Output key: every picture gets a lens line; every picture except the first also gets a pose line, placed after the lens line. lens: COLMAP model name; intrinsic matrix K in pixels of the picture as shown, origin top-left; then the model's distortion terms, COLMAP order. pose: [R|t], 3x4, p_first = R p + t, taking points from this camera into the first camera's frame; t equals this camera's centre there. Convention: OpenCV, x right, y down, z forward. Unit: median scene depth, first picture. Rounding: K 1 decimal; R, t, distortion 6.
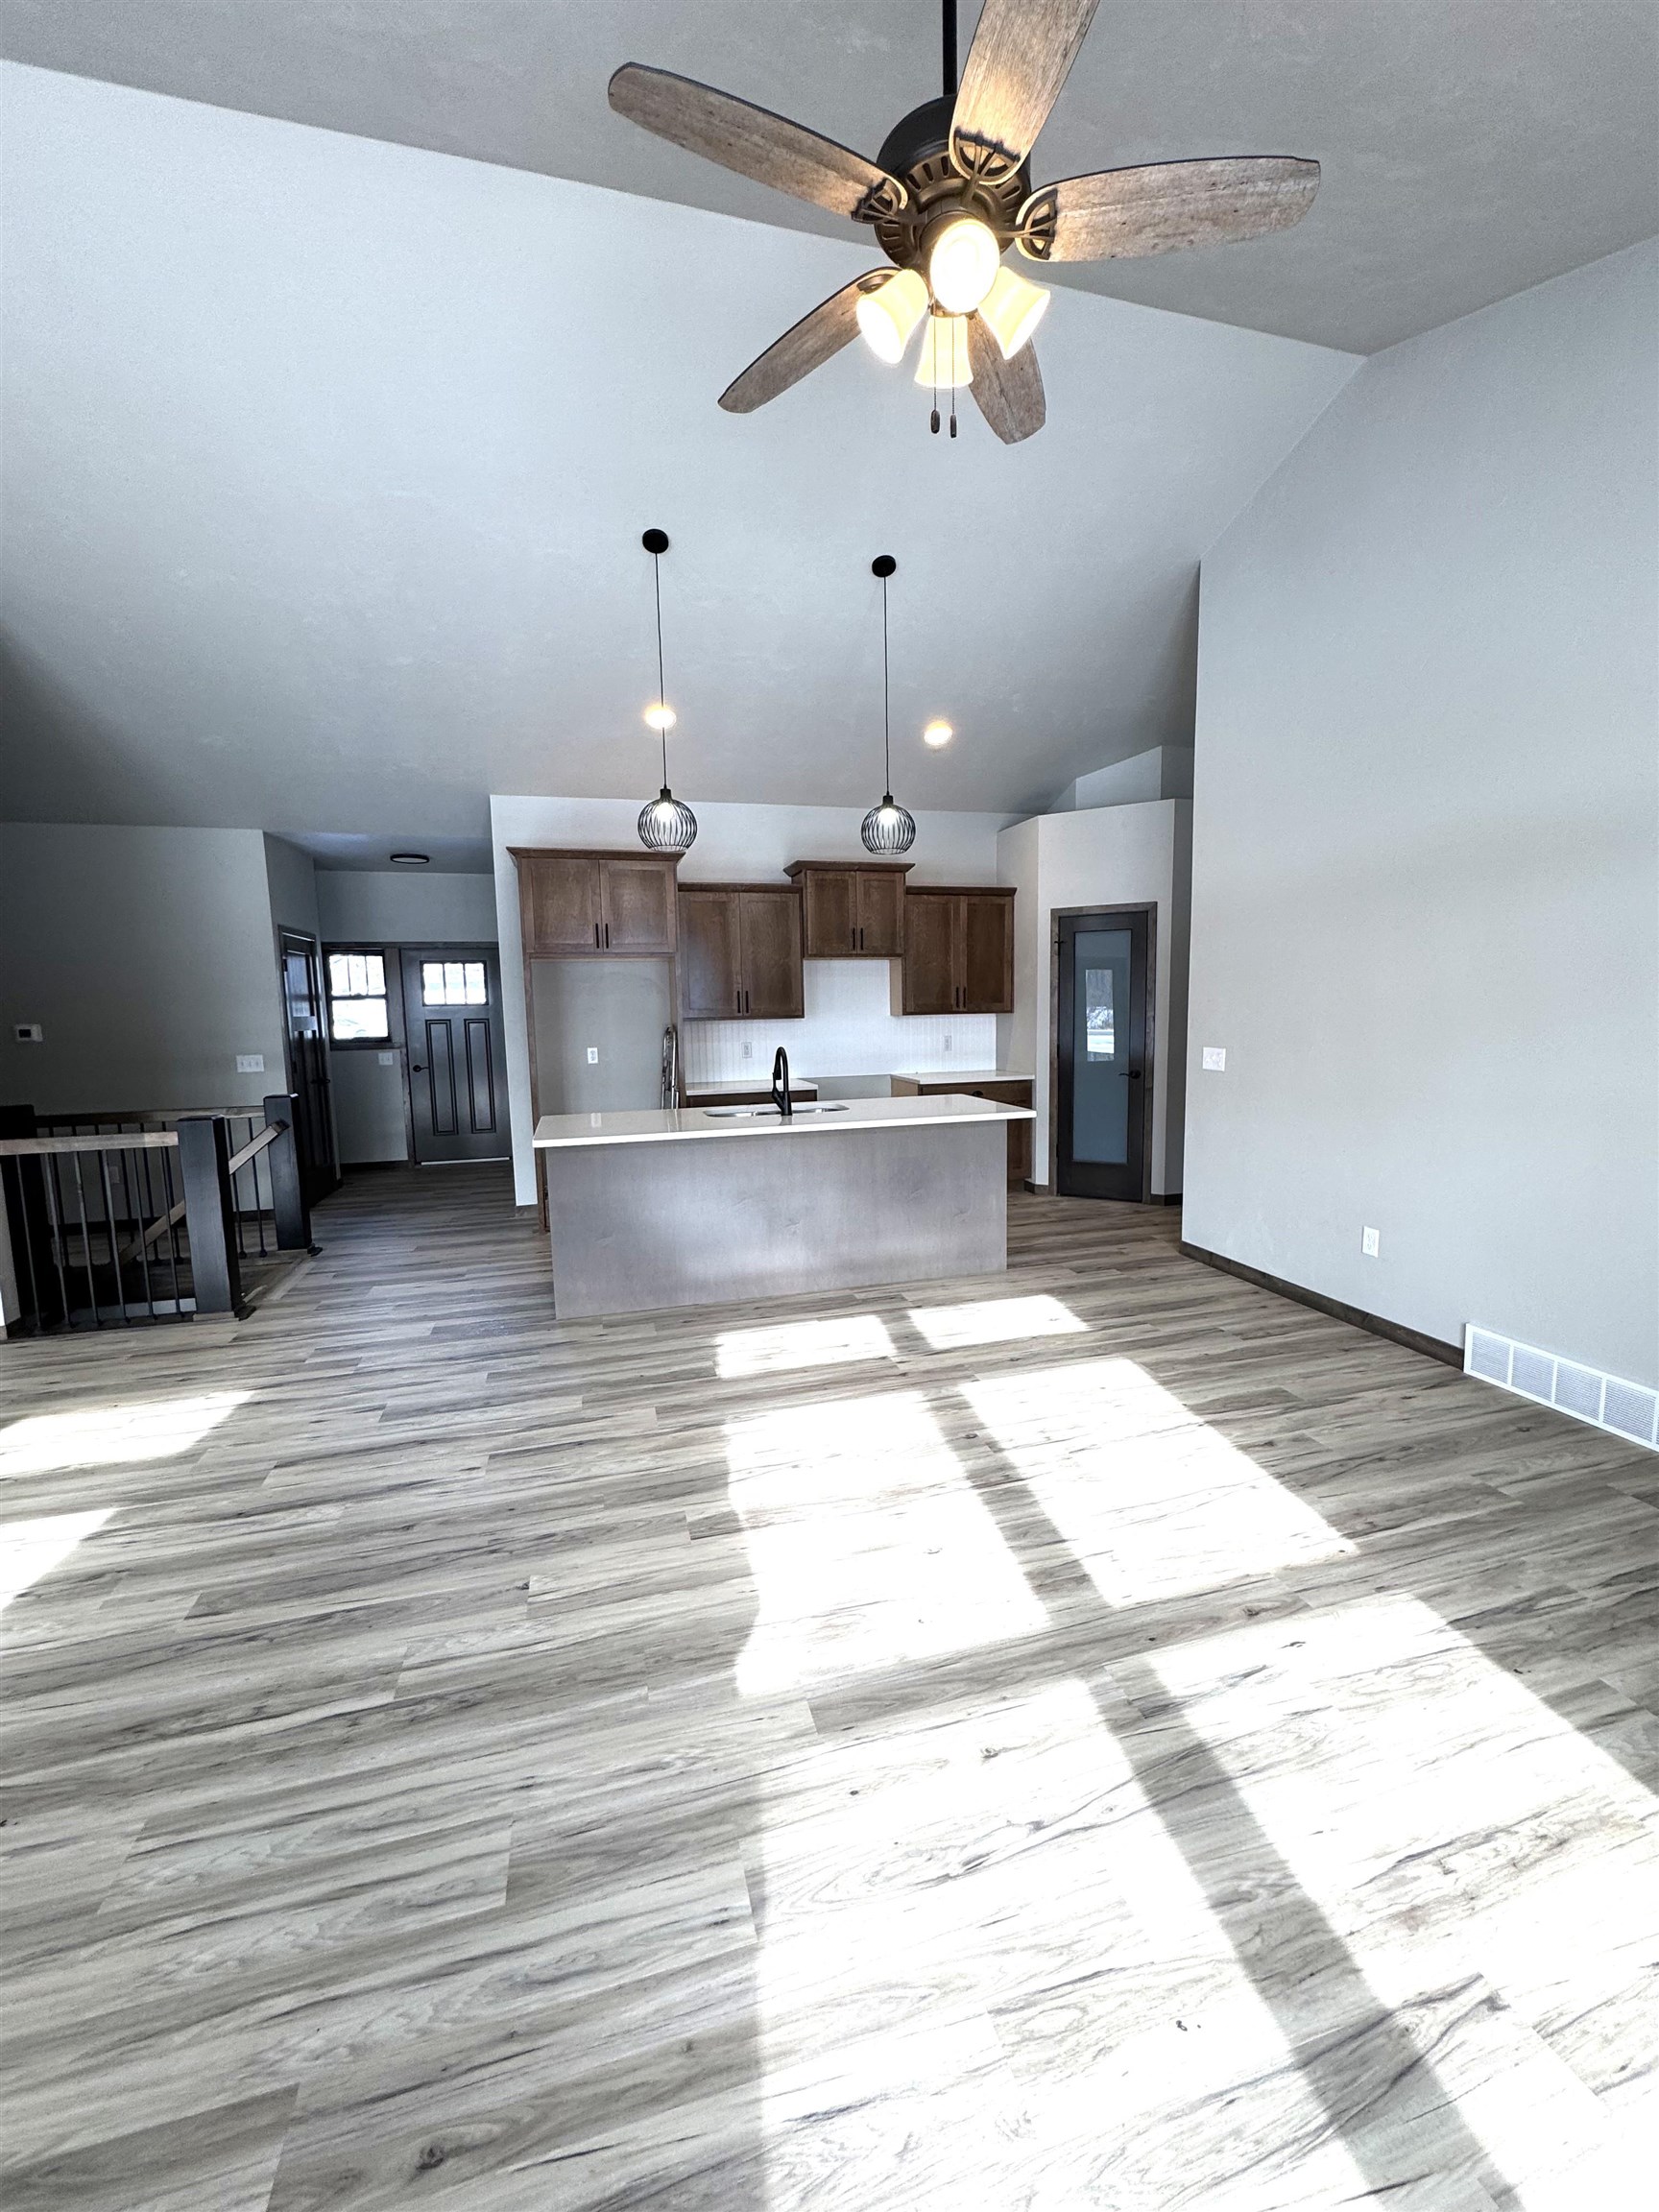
lens RADIAL K [[878.0, 0, 826.5], [0, 878.0, 1107.6], [0, 0, 1]] dist [-0.003619, 0.000402]
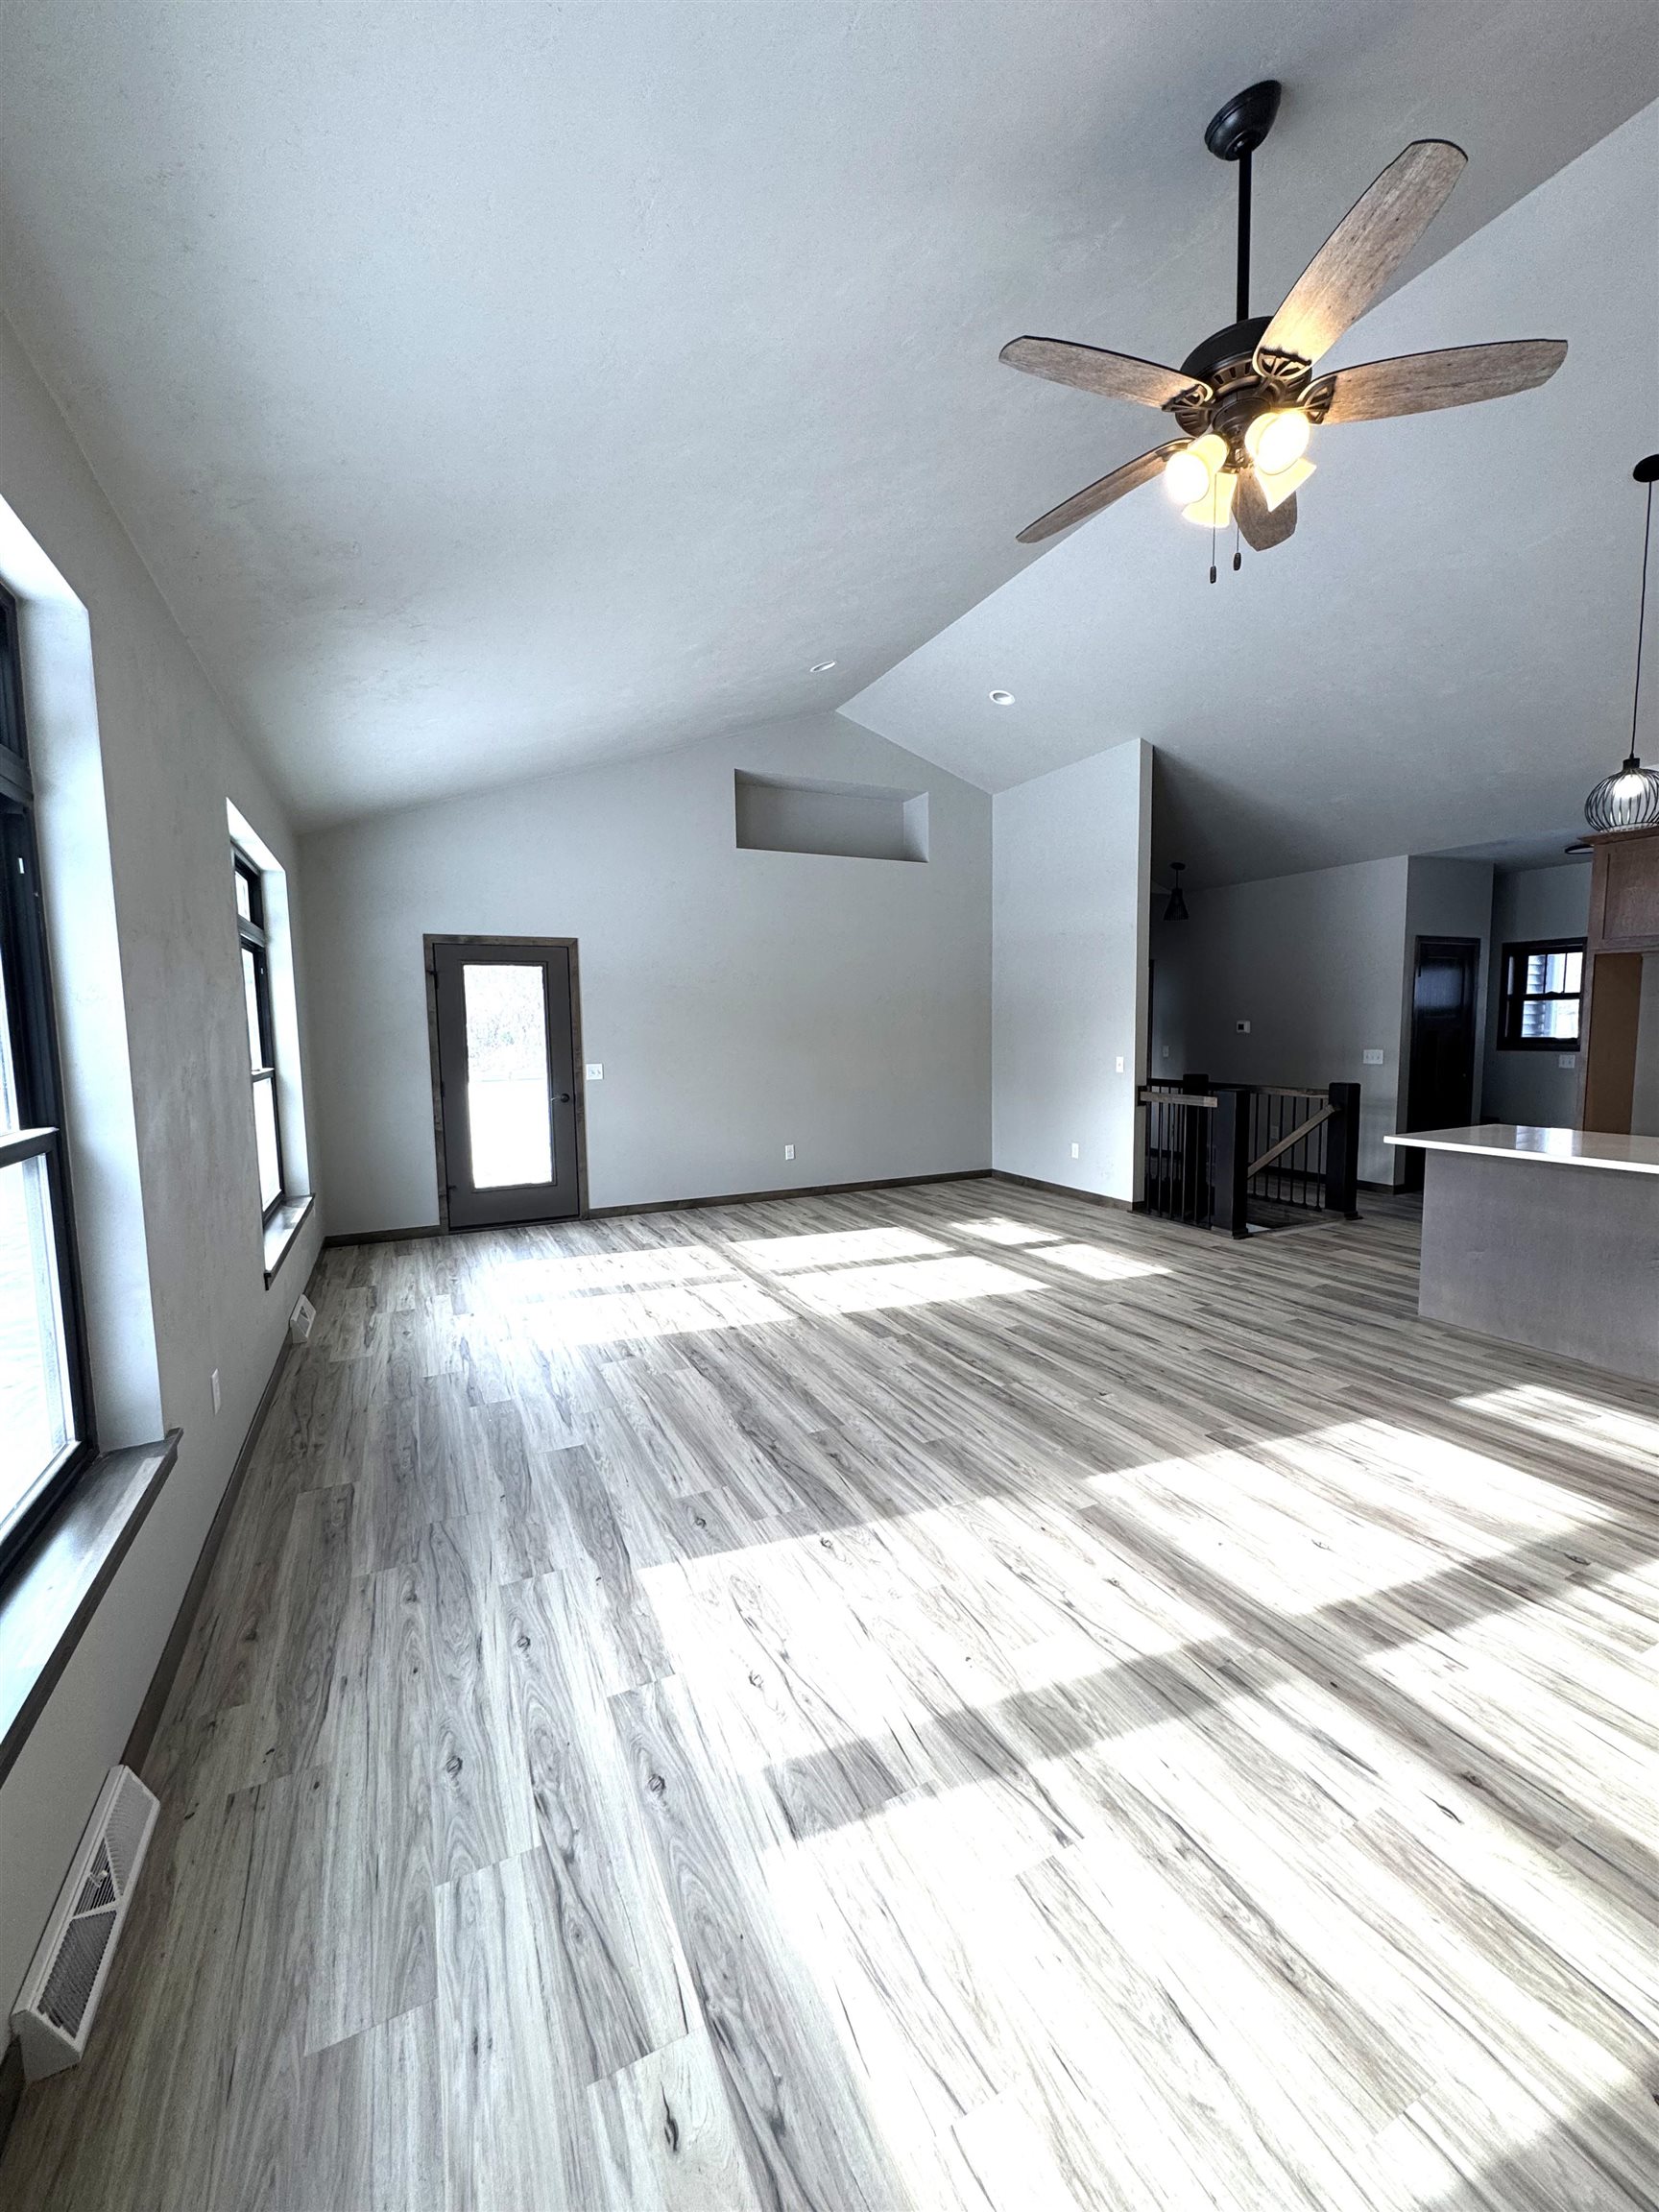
lens RADIAL K [[878.0, 0, 834.0], [0, 878.0, 1106.9], [0, 0, 1]] dist [-0.003619, 0.000402]
pose [[0.178098, 0.110387, -0.977802, 0.764760], [-0.103280, 0.990296, 0.092986, -0.036425], [0.978578, 0.084426, 0.187770, 0.152865]]
